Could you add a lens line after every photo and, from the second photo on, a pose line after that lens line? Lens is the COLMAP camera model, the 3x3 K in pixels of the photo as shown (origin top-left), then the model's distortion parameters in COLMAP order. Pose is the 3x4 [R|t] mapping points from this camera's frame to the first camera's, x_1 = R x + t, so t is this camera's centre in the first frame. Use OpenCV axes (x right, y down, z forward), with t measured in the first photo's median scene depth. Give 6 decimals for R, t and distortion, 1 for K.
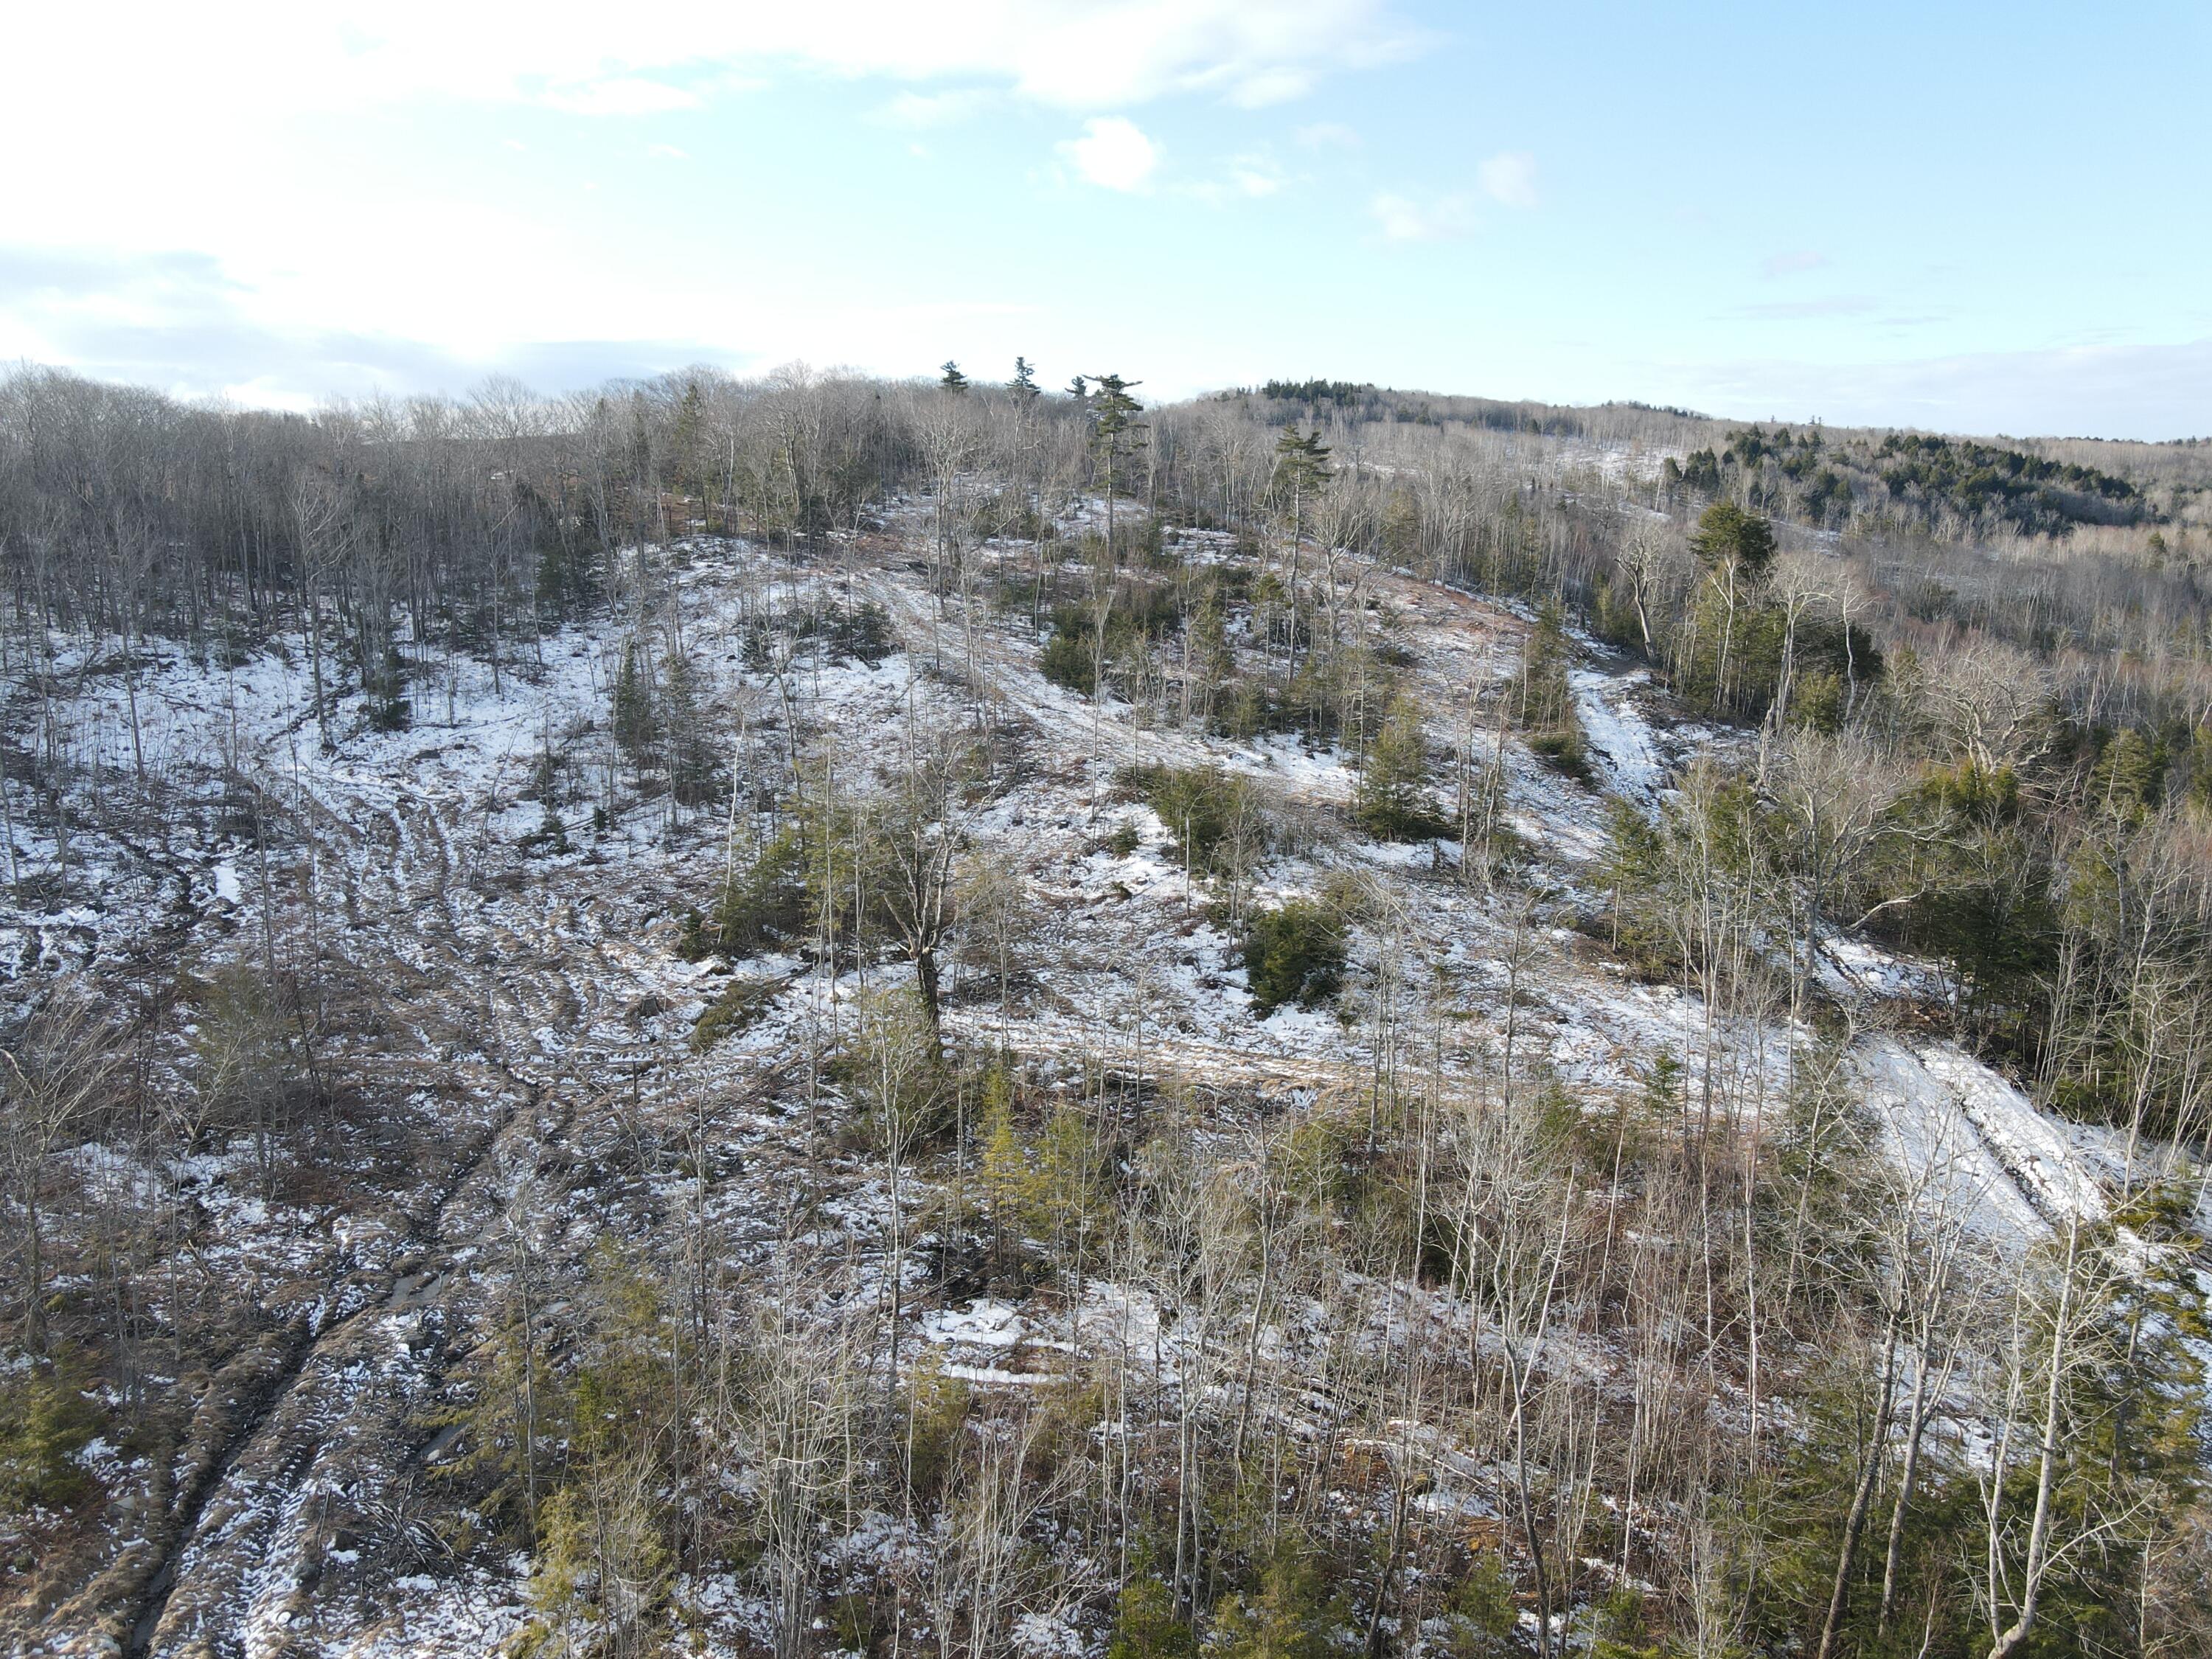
lens RADIAL K [[1607.4, 0, 1102.4], [0, 1607.4, 794.4], [0, 0, 1]] dist [0.001654, -0.001482]
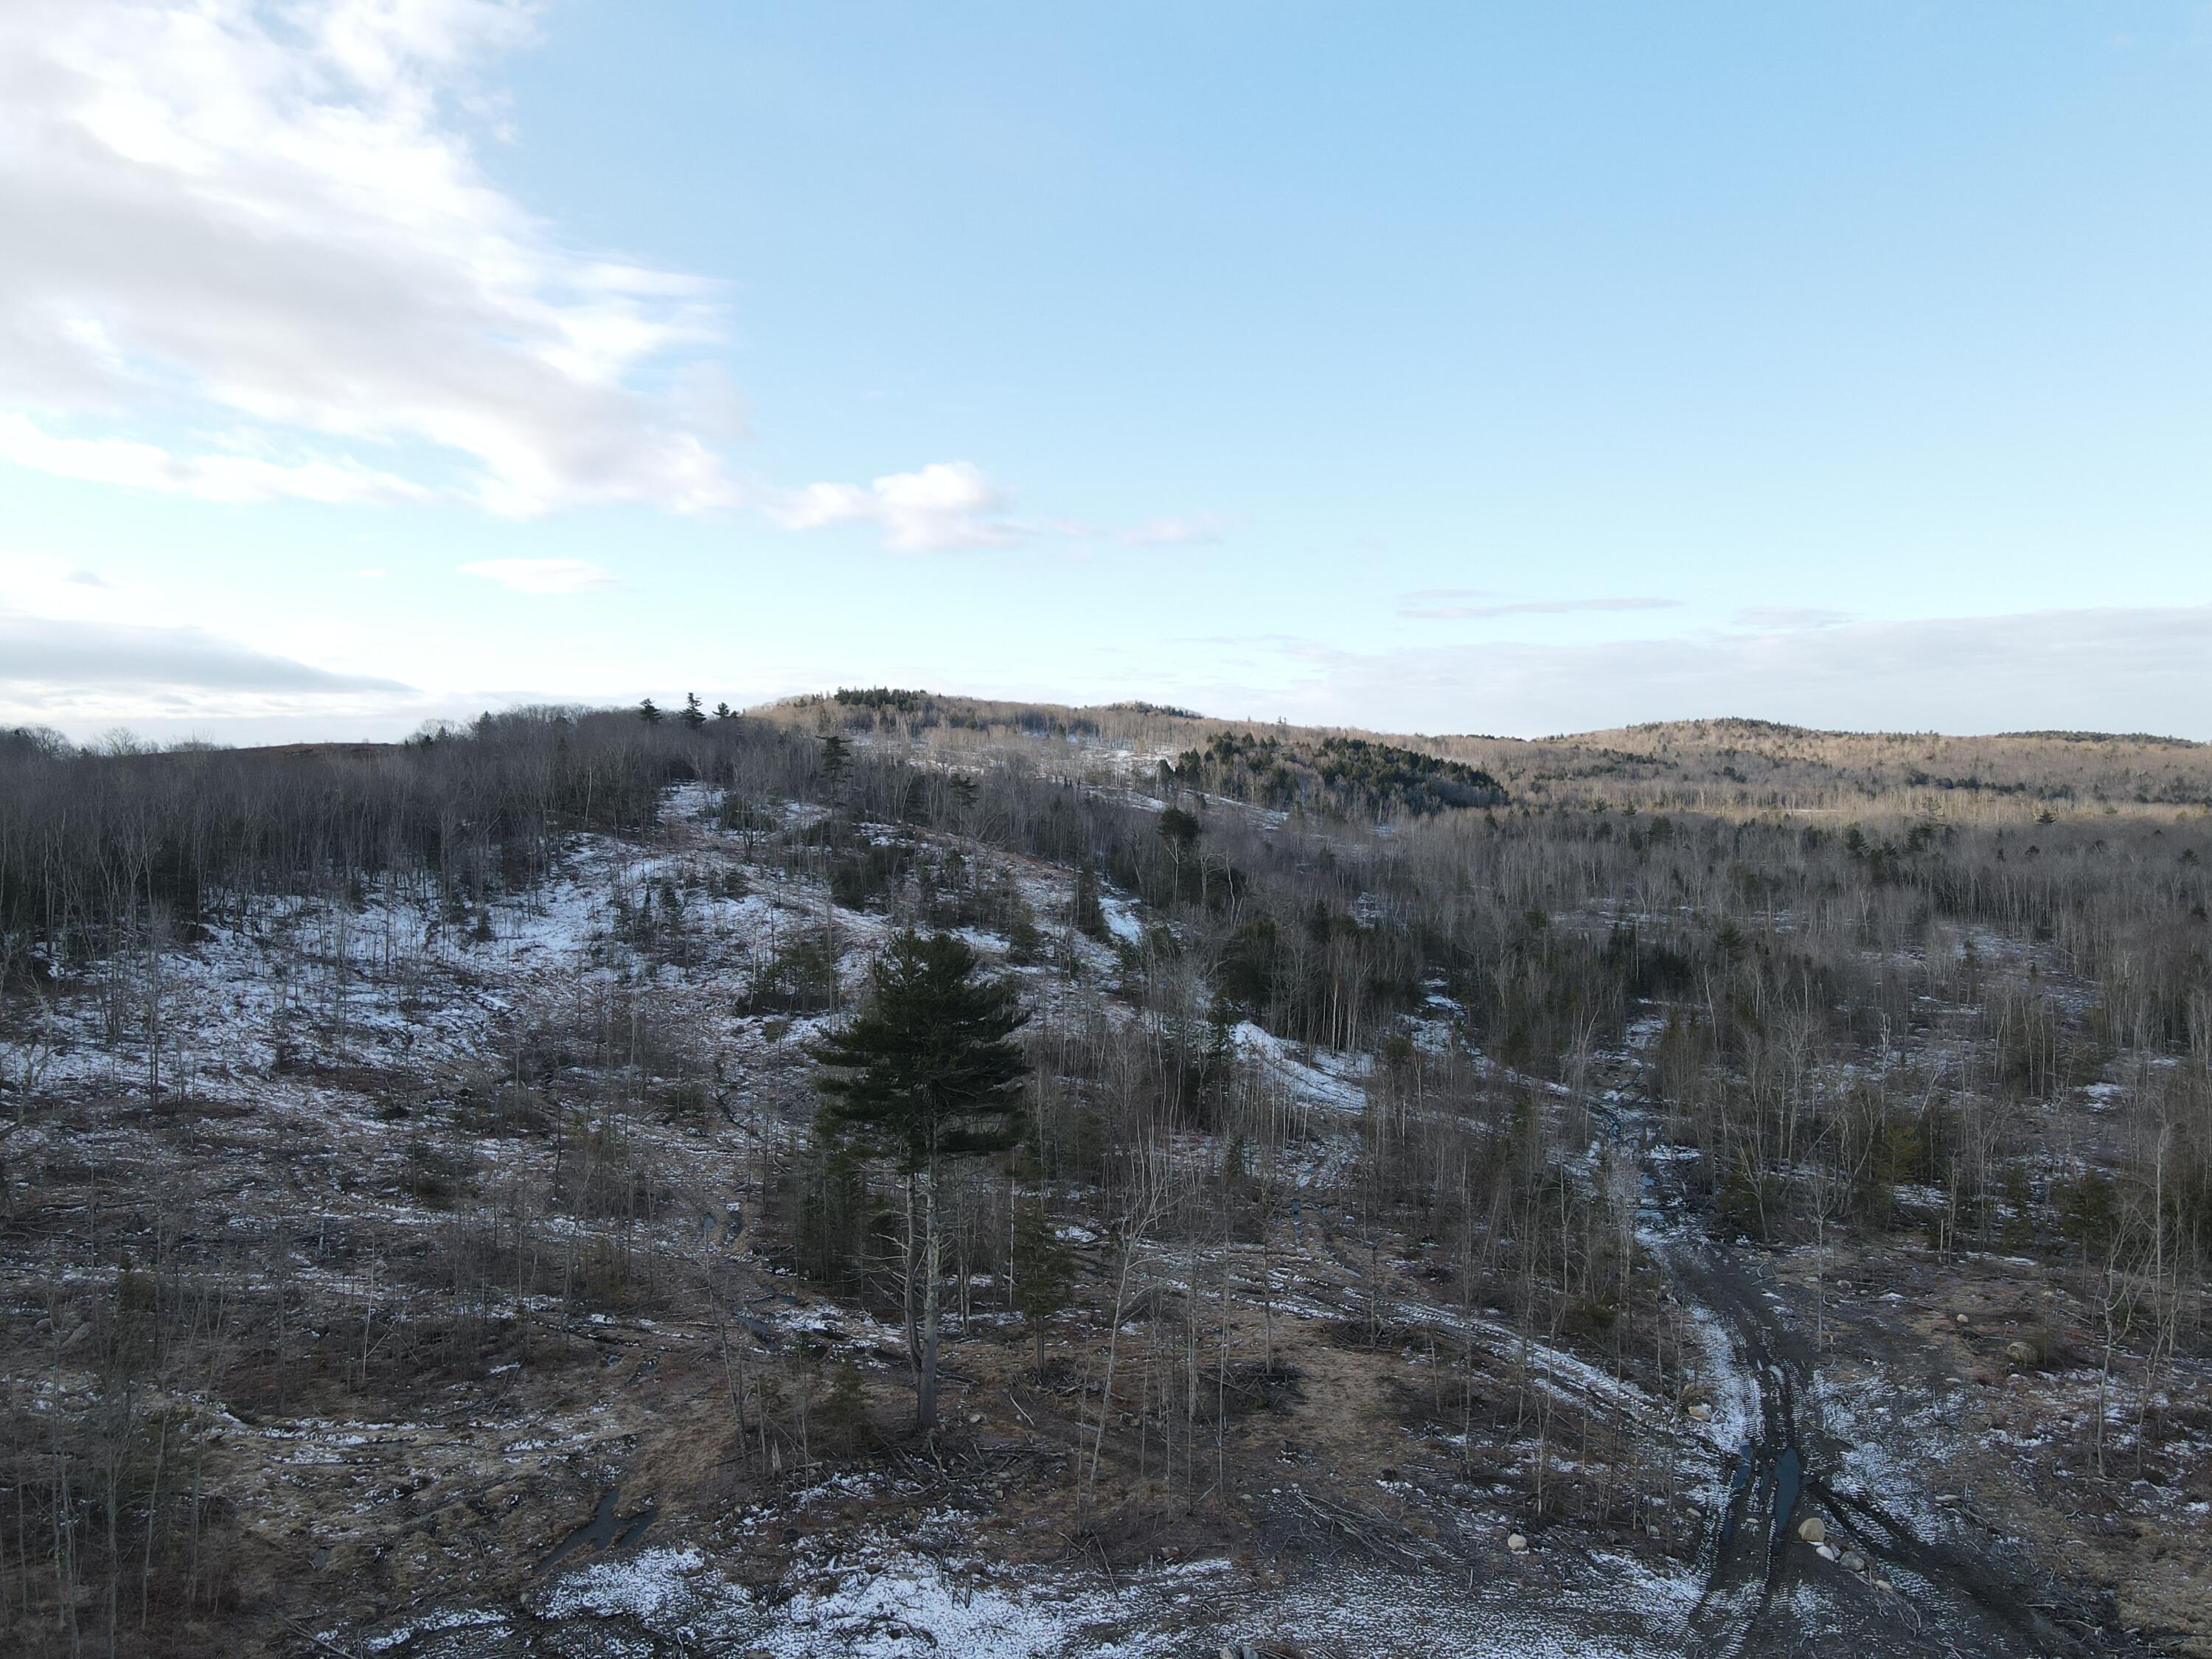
lens RADIAL K [[1607.4, 0, 1102.4], [0, 1607.4, 794.4], [0, 0, 1]] dist [0.001654, -0.001482]
pose [[0.959385, -0.005779, 0.282041, -0.064108], [0.054052, 0.985032, -0.163680, 0.030632], [-0.276873, 0.172277, 0.945337, -0.218492]]
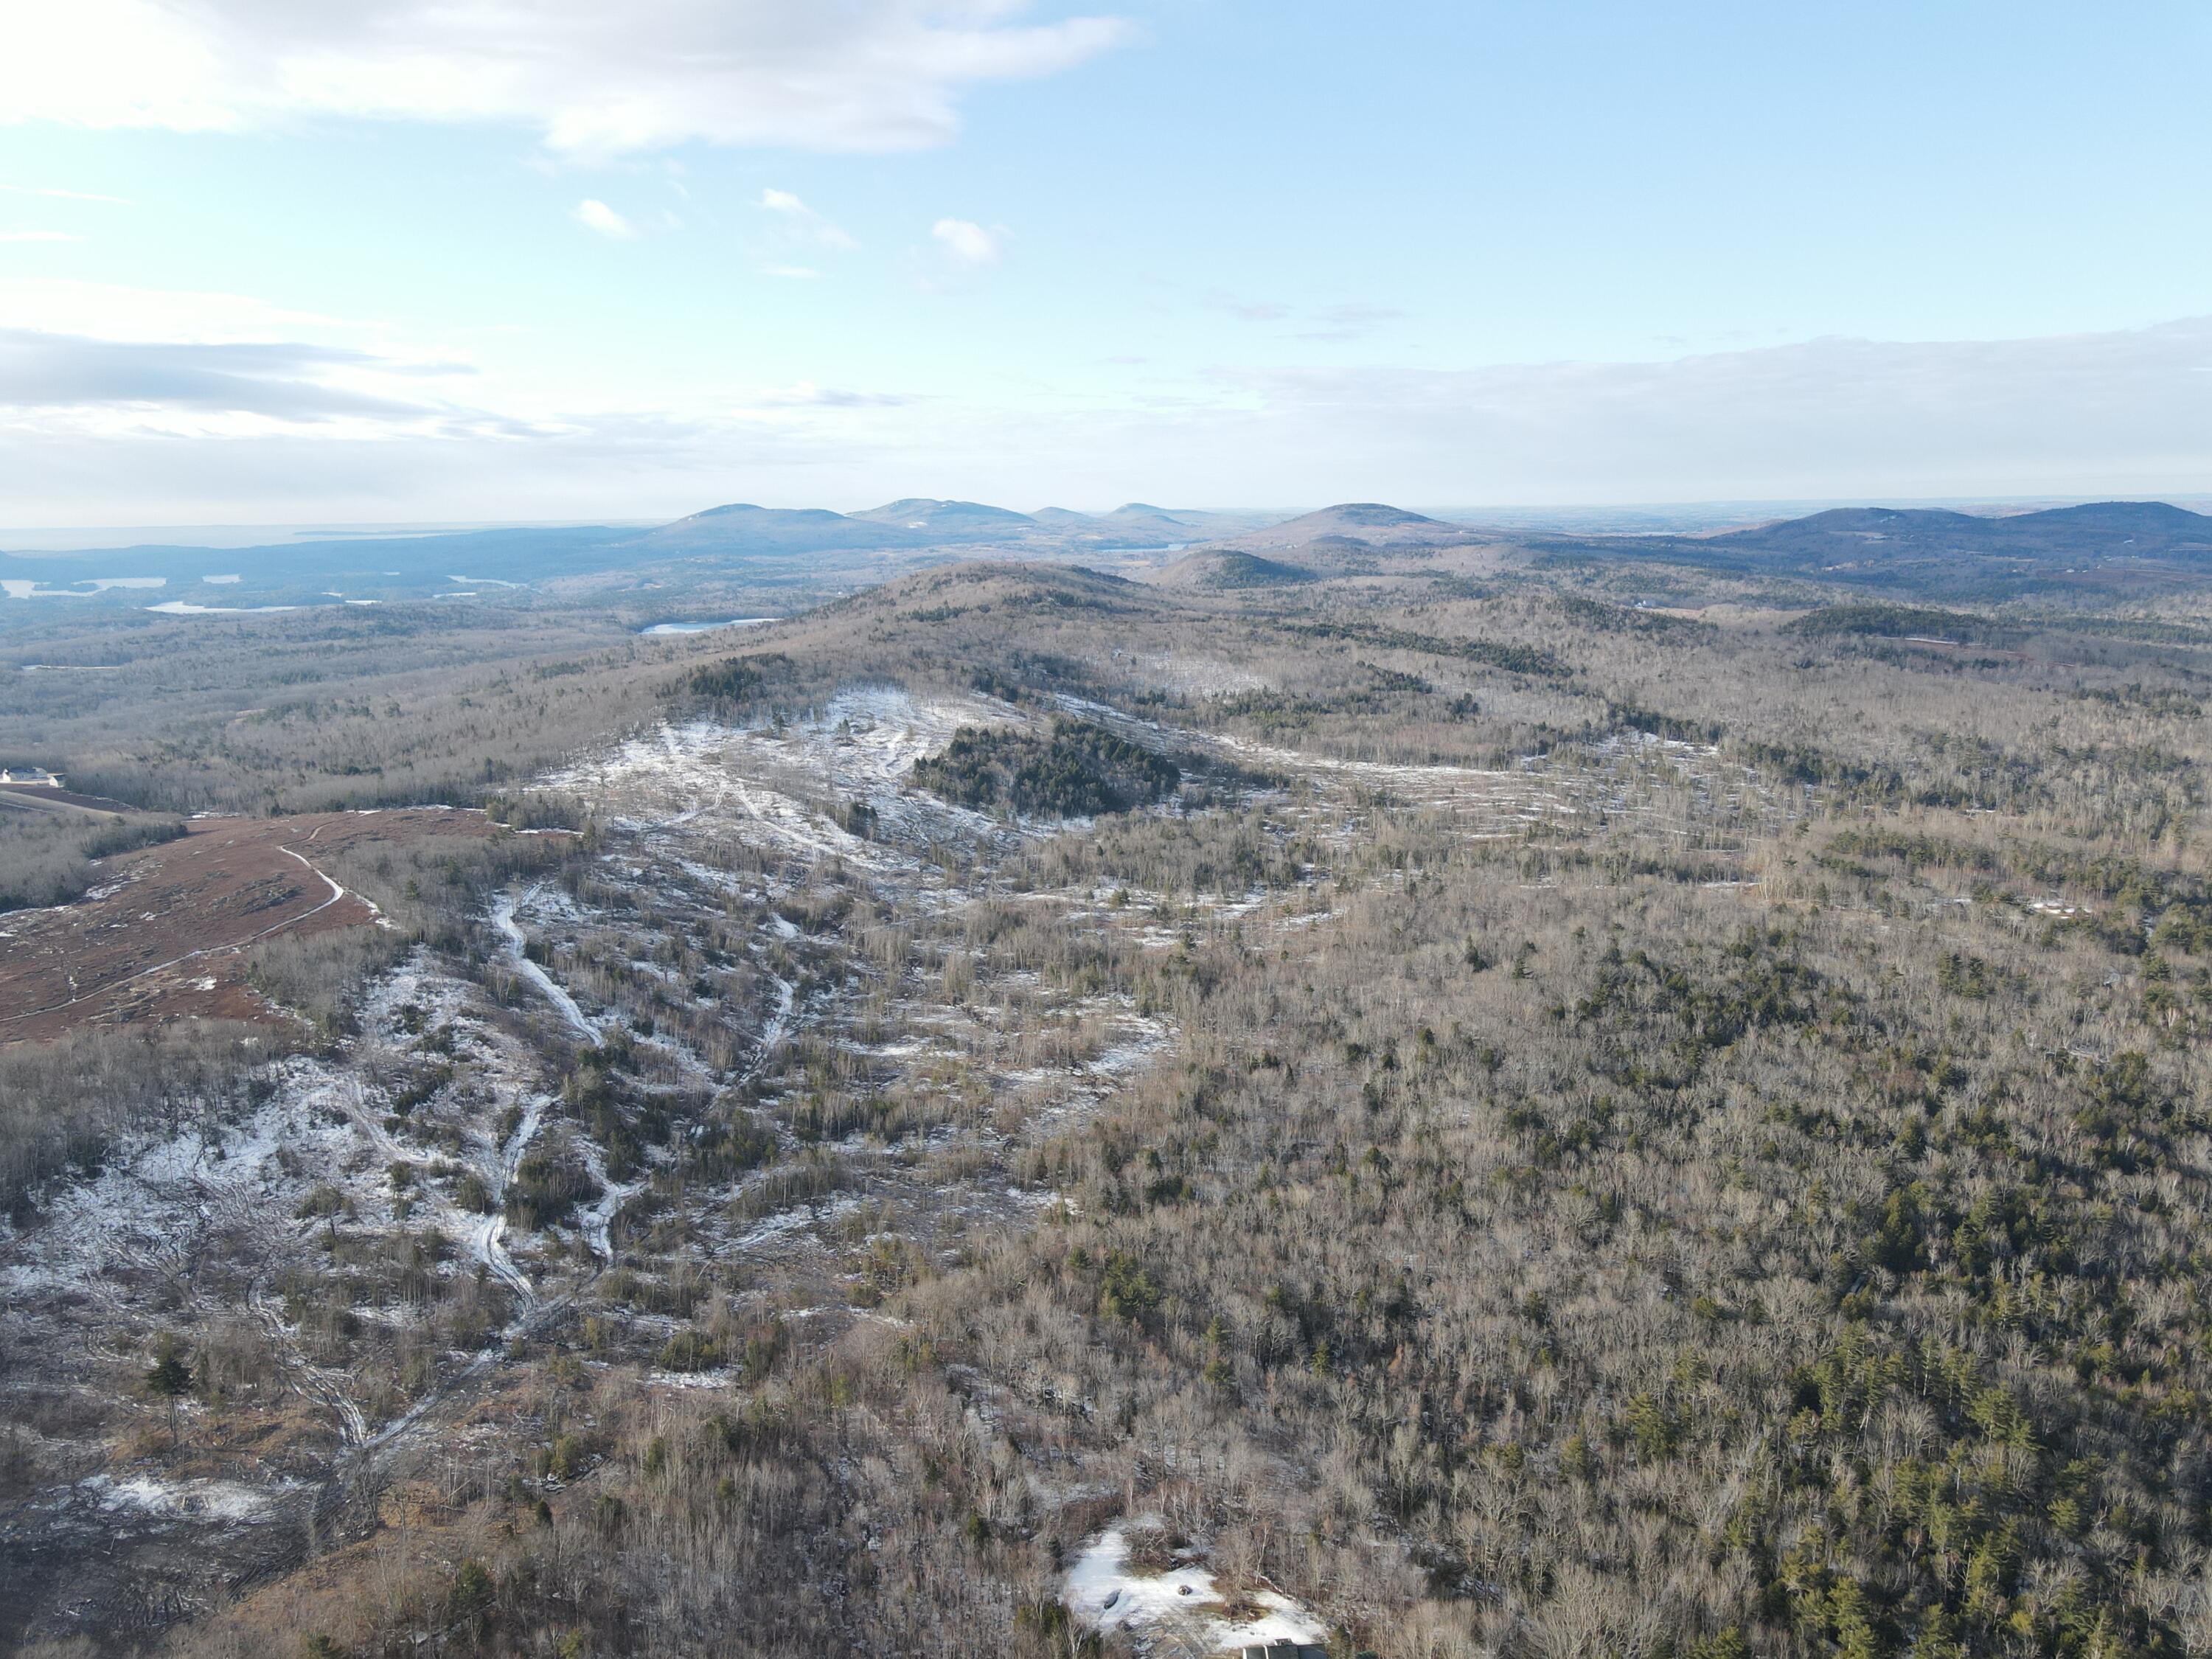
lens RADIAL K [[1607.4, 0, 1102.4], [0, 1607.4, 794.4], [0, 0, 1]] dist [0.001654, -0.001482]
pose [[0.977445, -0.050384, 0.205092, 0.240558], [0.048656, 0.998725, 0.013465, -0.222499], [-0.205509, -0.003182, 0.978650, -0.862383]]
